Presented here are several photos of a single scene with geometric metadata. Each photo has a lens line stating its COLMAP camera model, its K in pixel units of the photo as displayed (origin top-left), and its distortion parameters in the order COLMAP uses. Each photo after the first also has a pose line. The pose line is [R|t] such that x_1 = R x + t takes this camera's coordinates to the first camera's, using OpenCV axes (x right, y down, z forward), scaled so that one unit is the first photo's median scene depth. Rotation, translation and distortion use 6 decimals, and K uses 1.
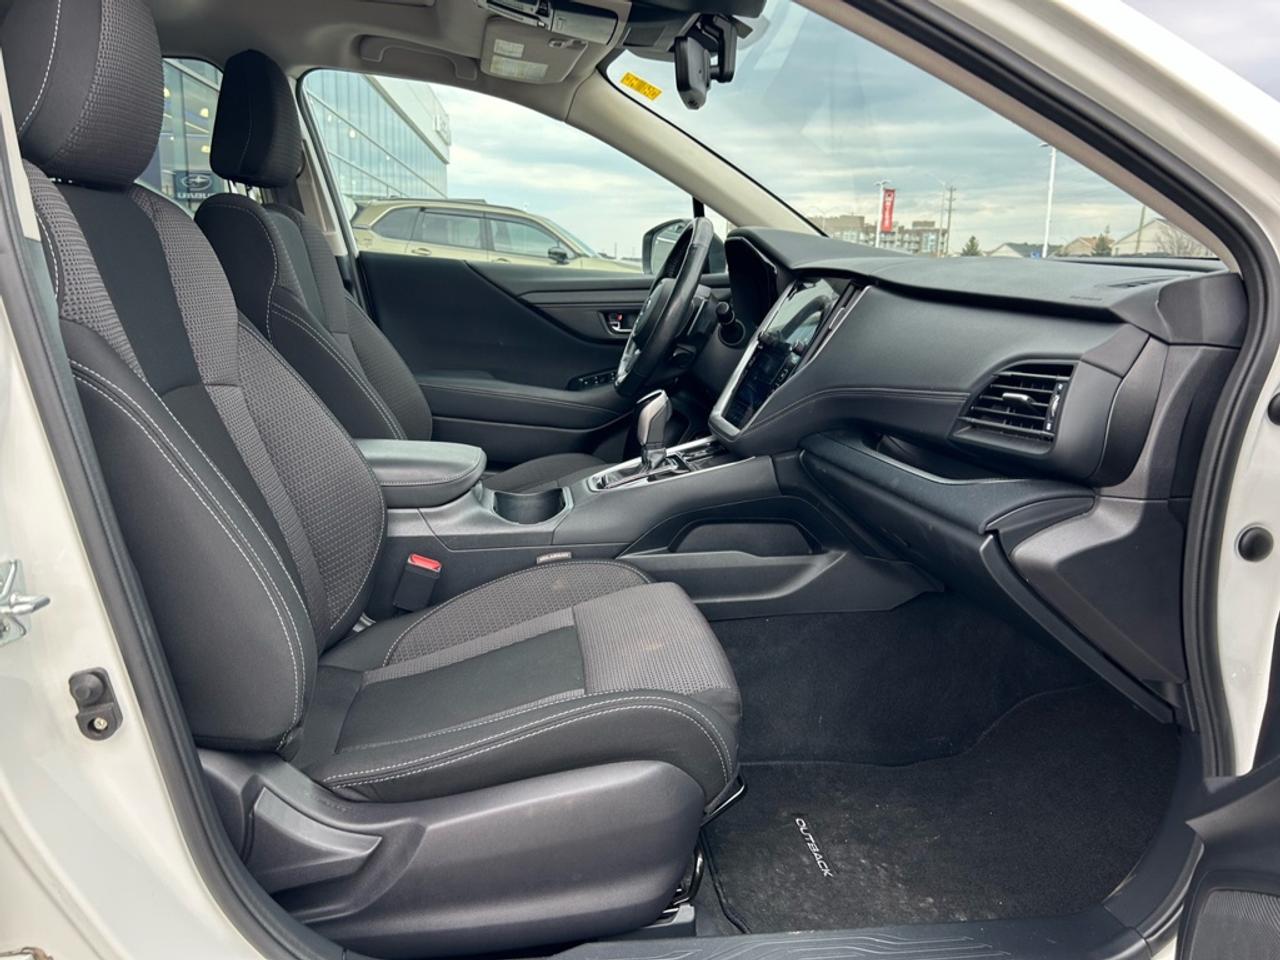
lens RADIAL K [[977.2, 0, 635.3], [0, 977.2, 458.0], [0, 0, 1]] dist [0.065478, -0.090846]
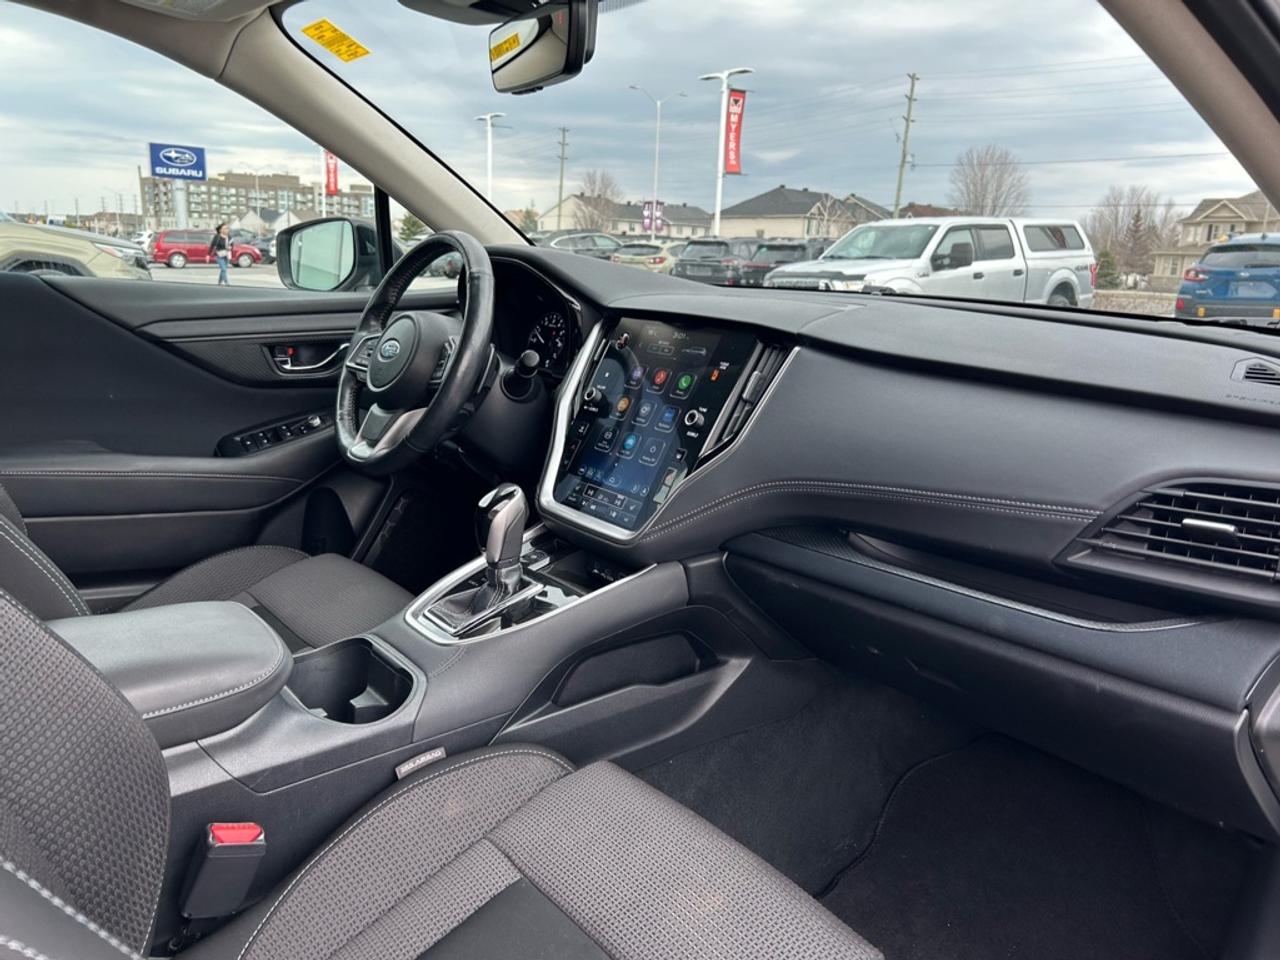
lens RADIAL K [[977.2, 0, 635.3], [0, 977.2, 458.0], [0, 0, 1]] dist [0.065478, -0.090846]
pose [[0.845226, -0.098921, 0.525174, -0.237910], [0.078924, 0.995049, 0.060403, -0.108804], [-0.528549, -0.009605, 0.848848, 0.289963]]
